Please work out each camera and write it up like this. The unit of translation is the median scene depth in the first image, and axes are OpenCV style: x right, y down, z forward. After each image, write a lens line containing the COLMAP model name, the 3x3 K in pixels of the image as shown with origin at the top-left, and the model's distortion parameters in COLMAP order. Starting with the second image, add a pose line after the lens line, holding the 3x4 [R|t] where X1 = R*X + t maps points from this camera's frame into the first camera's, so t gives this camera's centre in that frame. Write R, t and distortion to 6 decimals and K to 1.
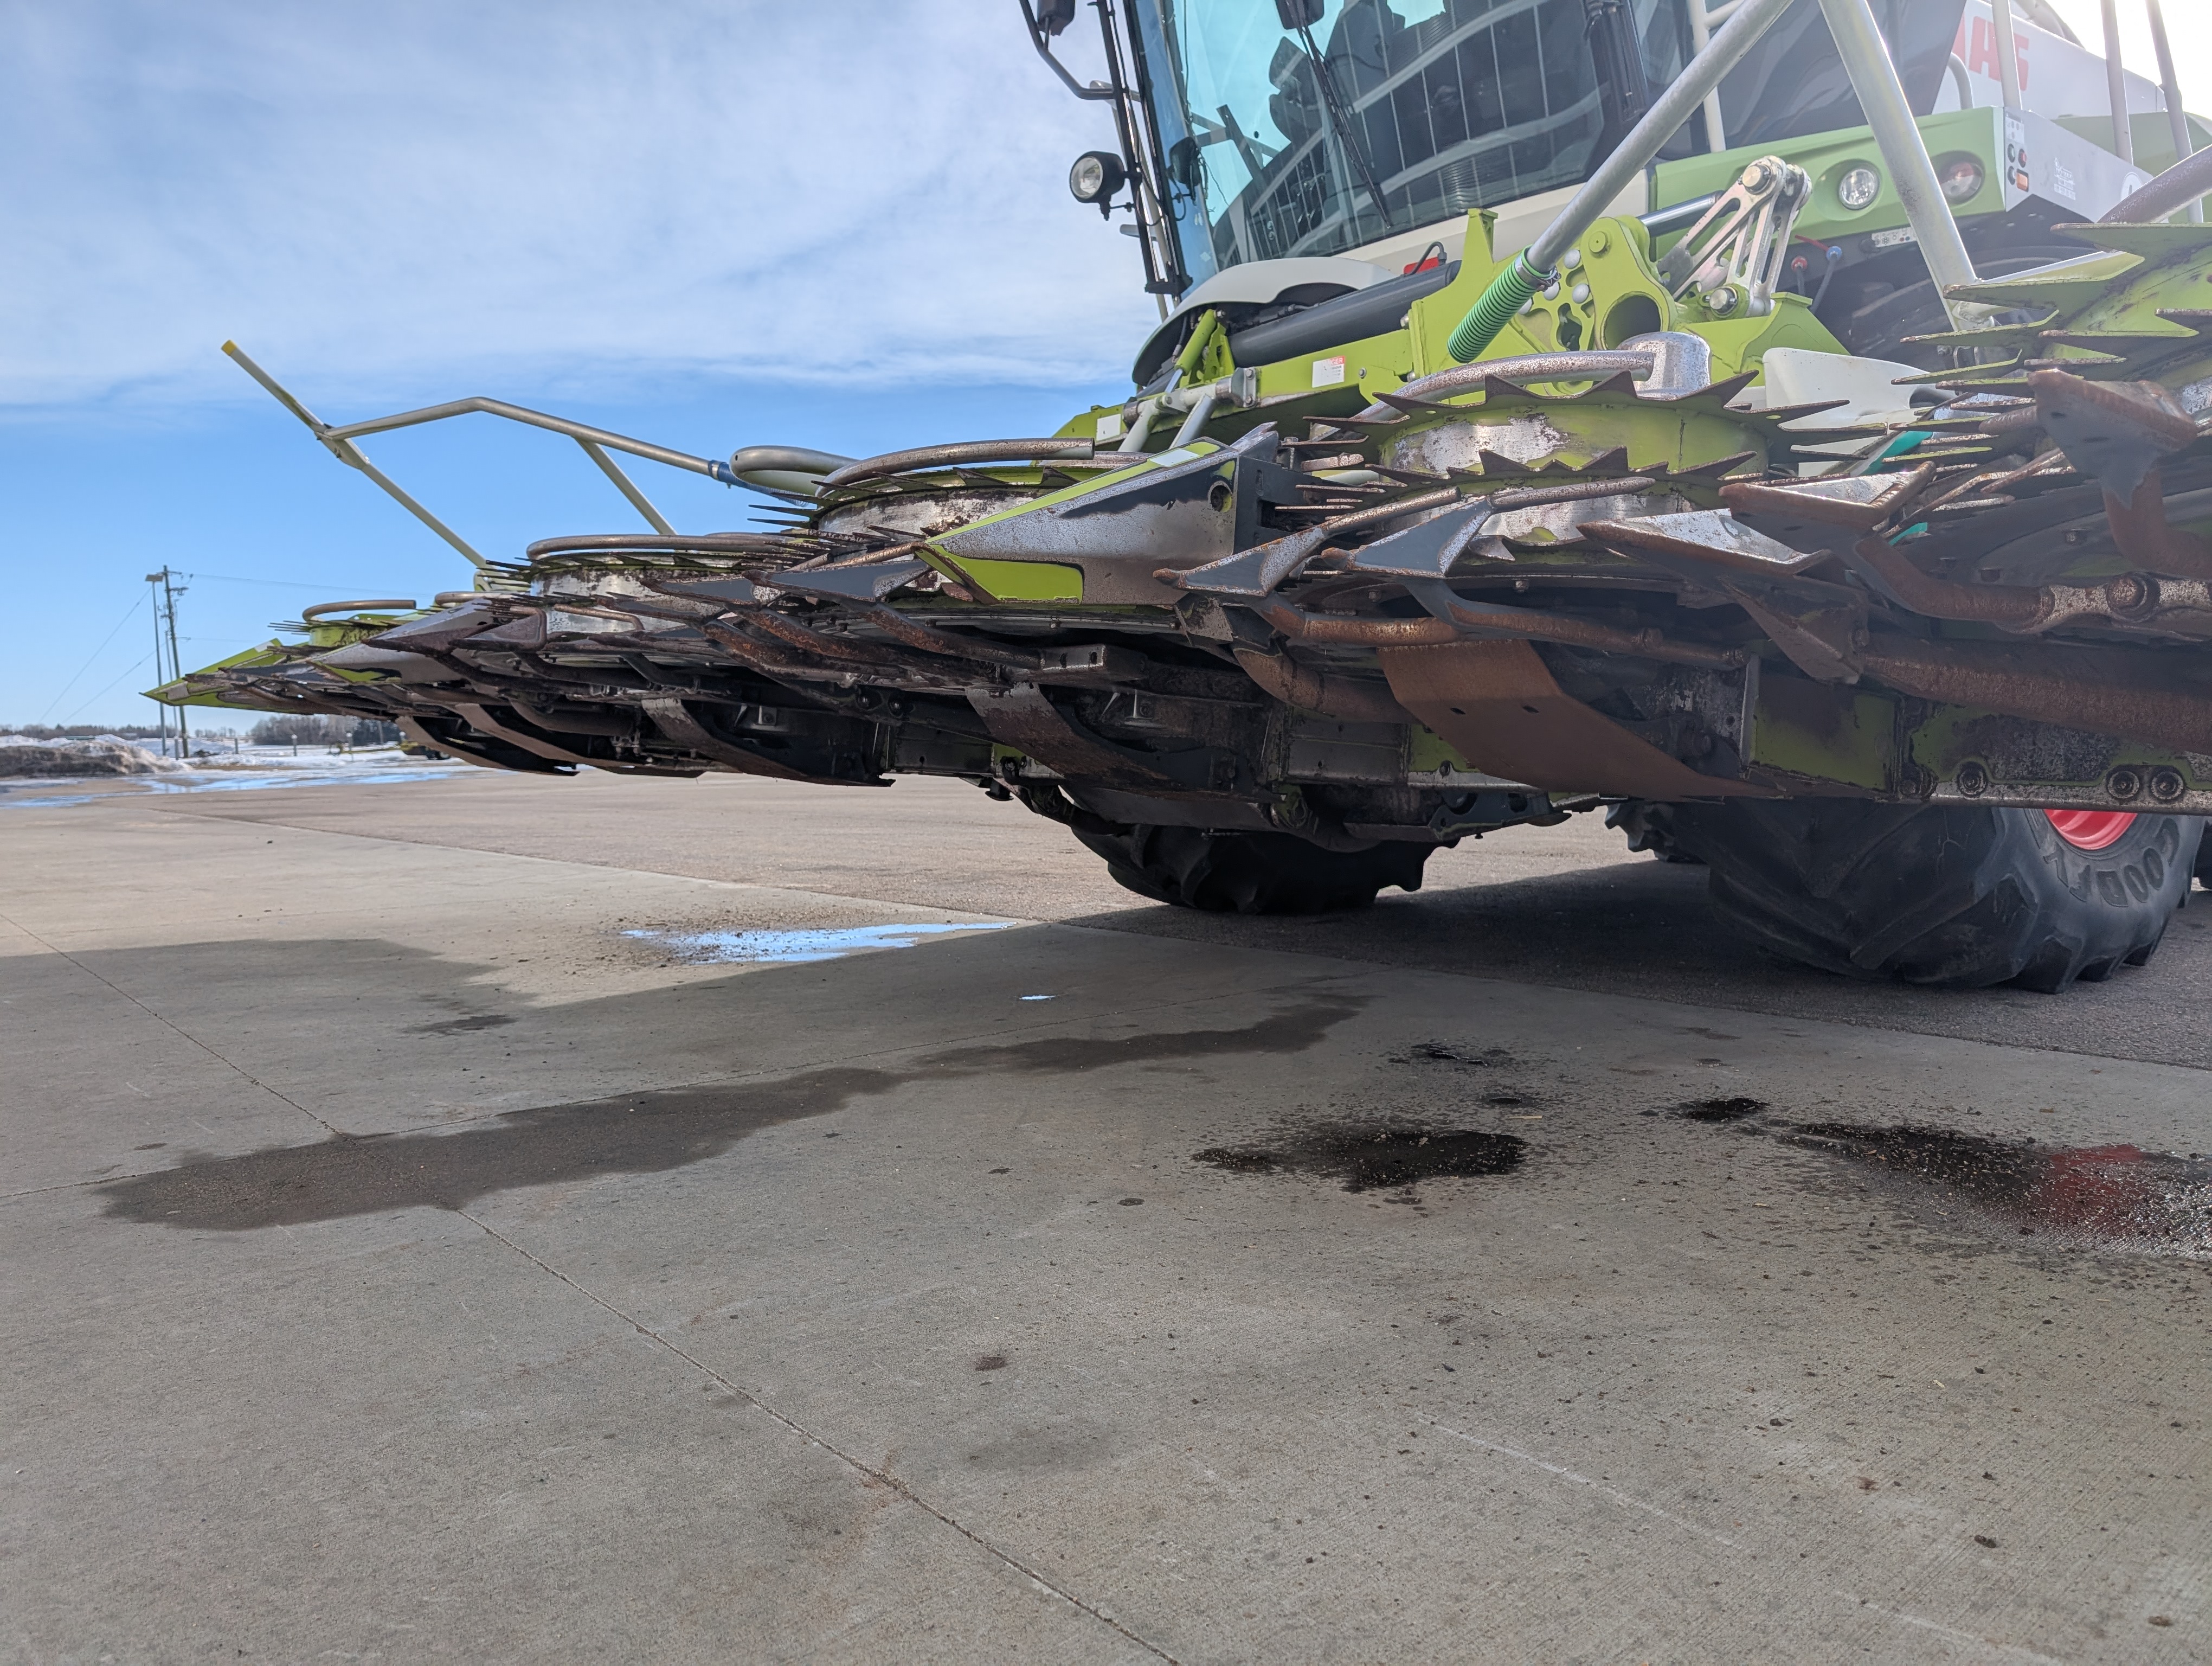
lens RADIAL K [[1718.6, 0, 1106.0], [0, 1718.6, 833.0], [0, 0, 1]] dist [0.036989, -0.014824]
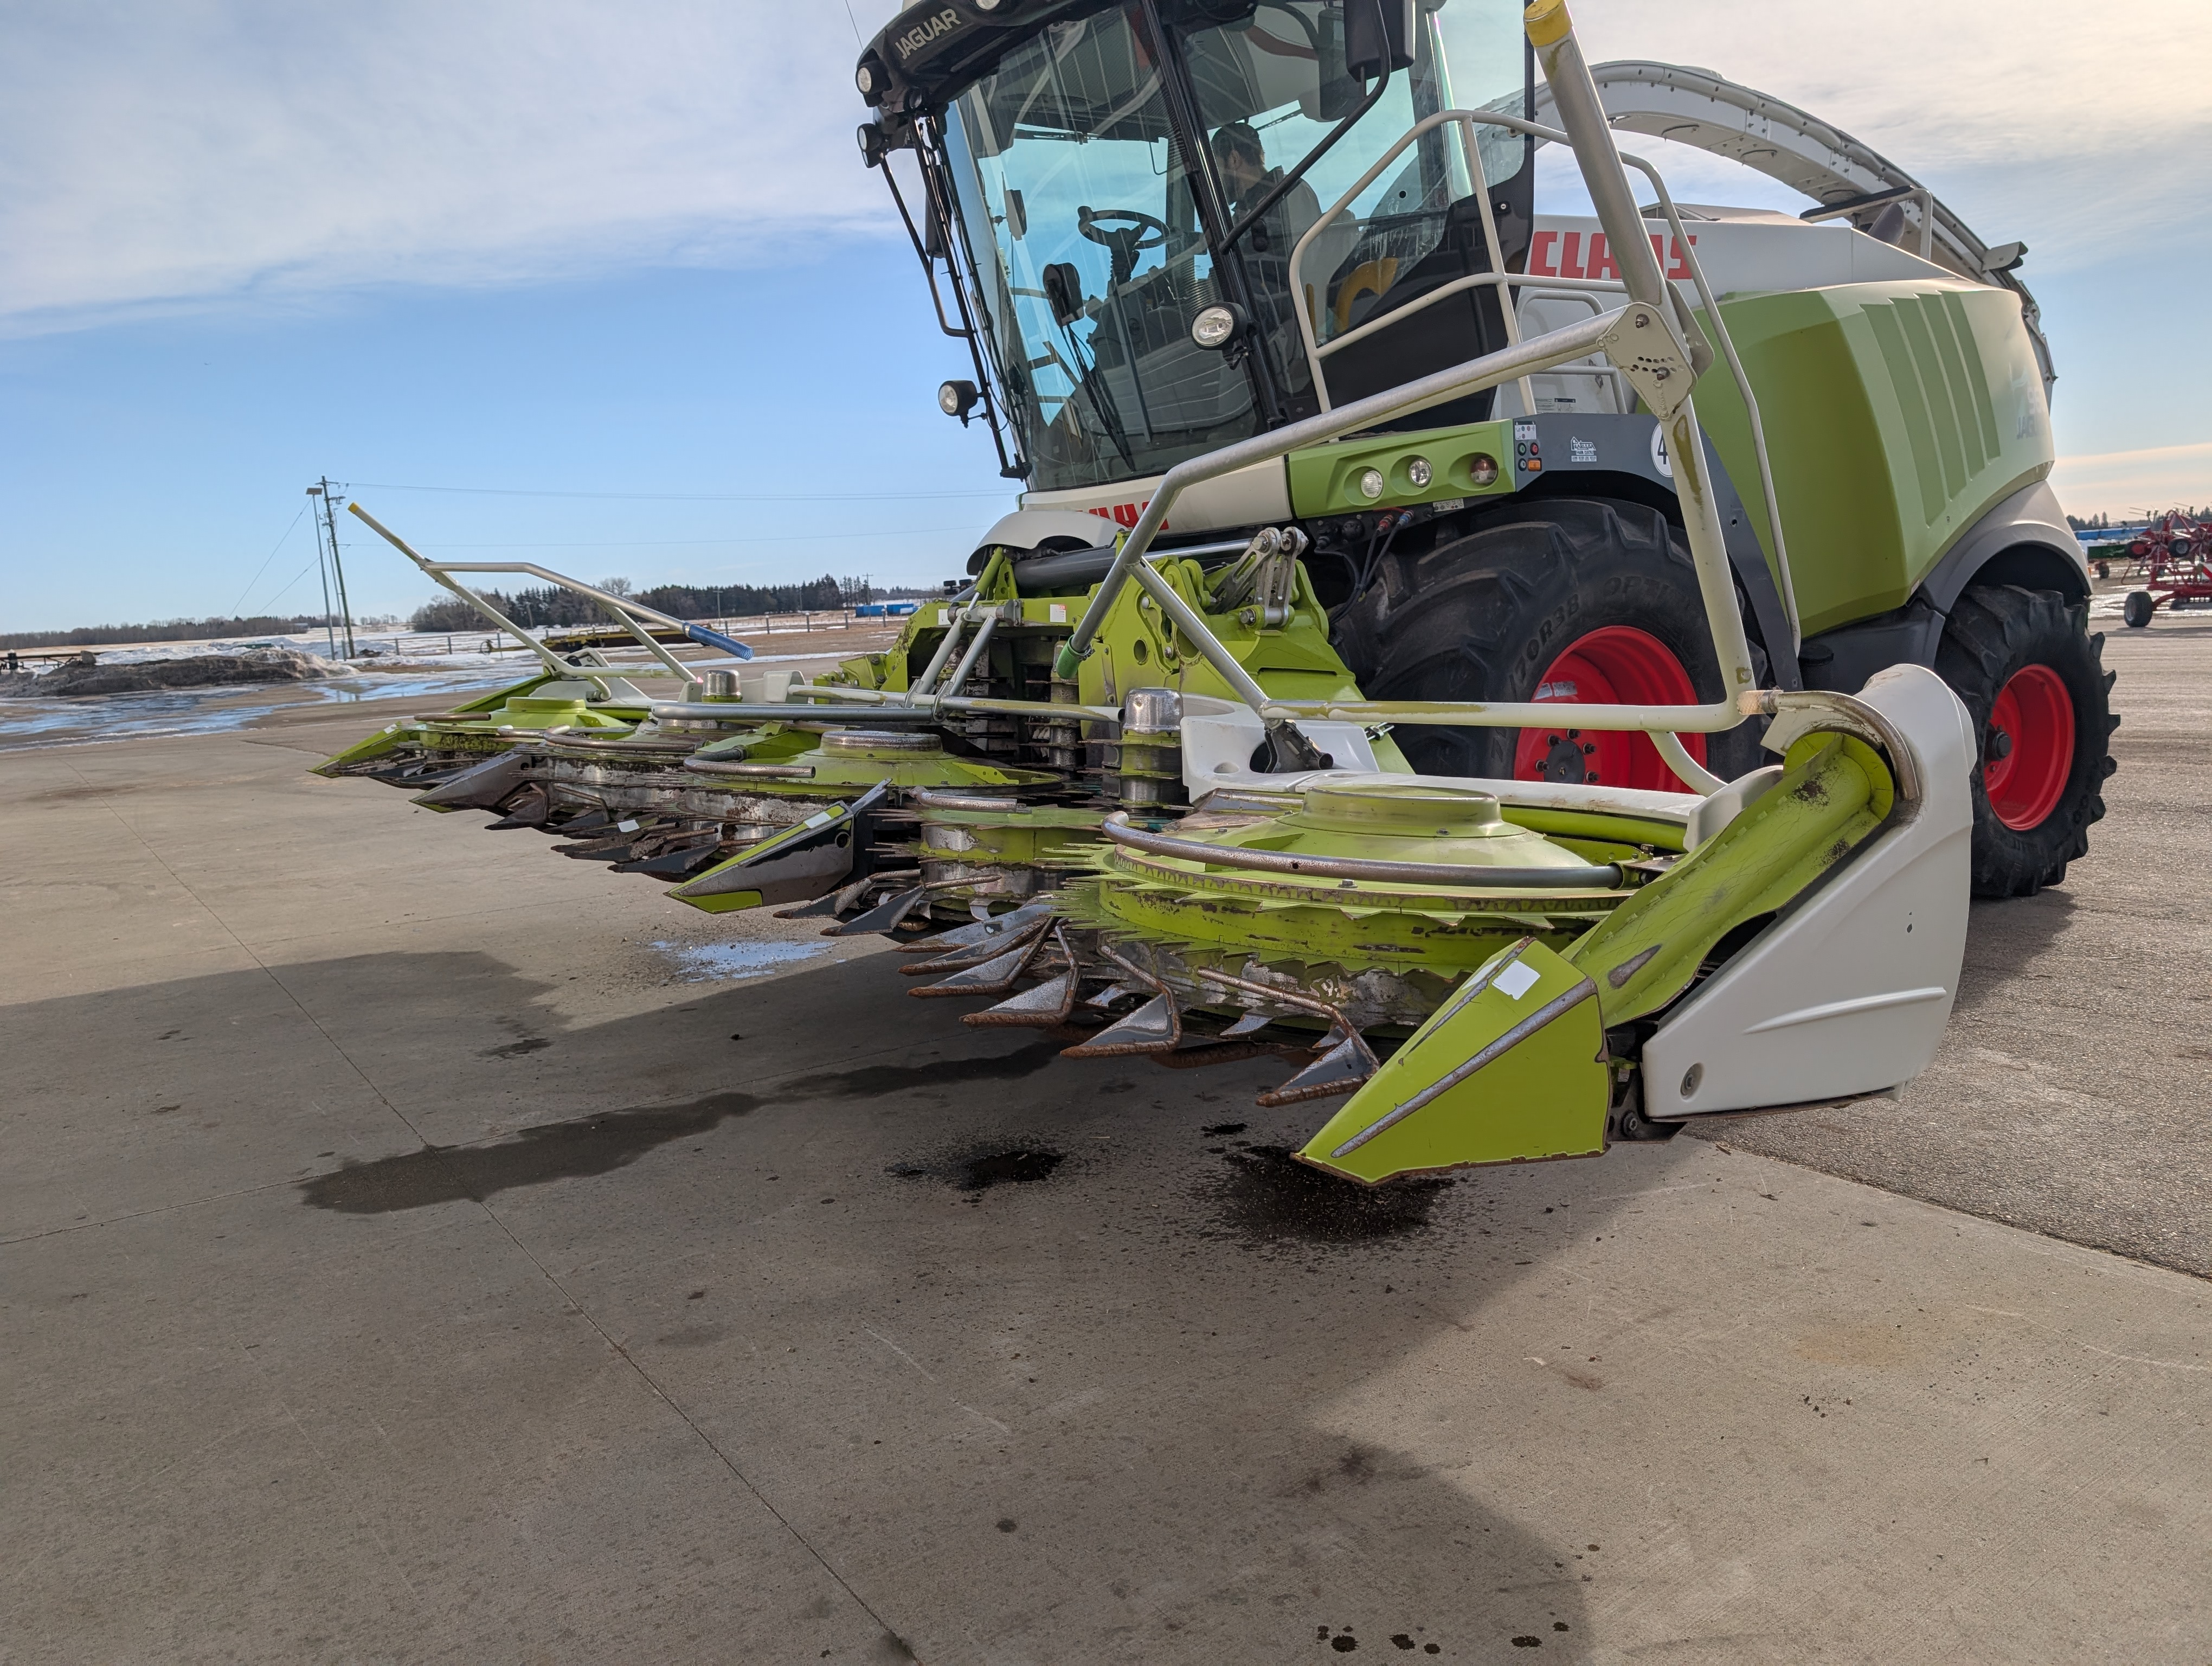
lens RADIAL K [[1794.3, 0, 1106.0], [0, 1794.3, 833.0], [0, 0, 1]] dist [0.025642, 0.005768]
pose [[0.995012, -0.015219, -0.098591, 0.306599], [0.024165, 0.995632, 0.090186, -0.209064], [0.096788, -0.092119, 0.991033, -0.513948]]
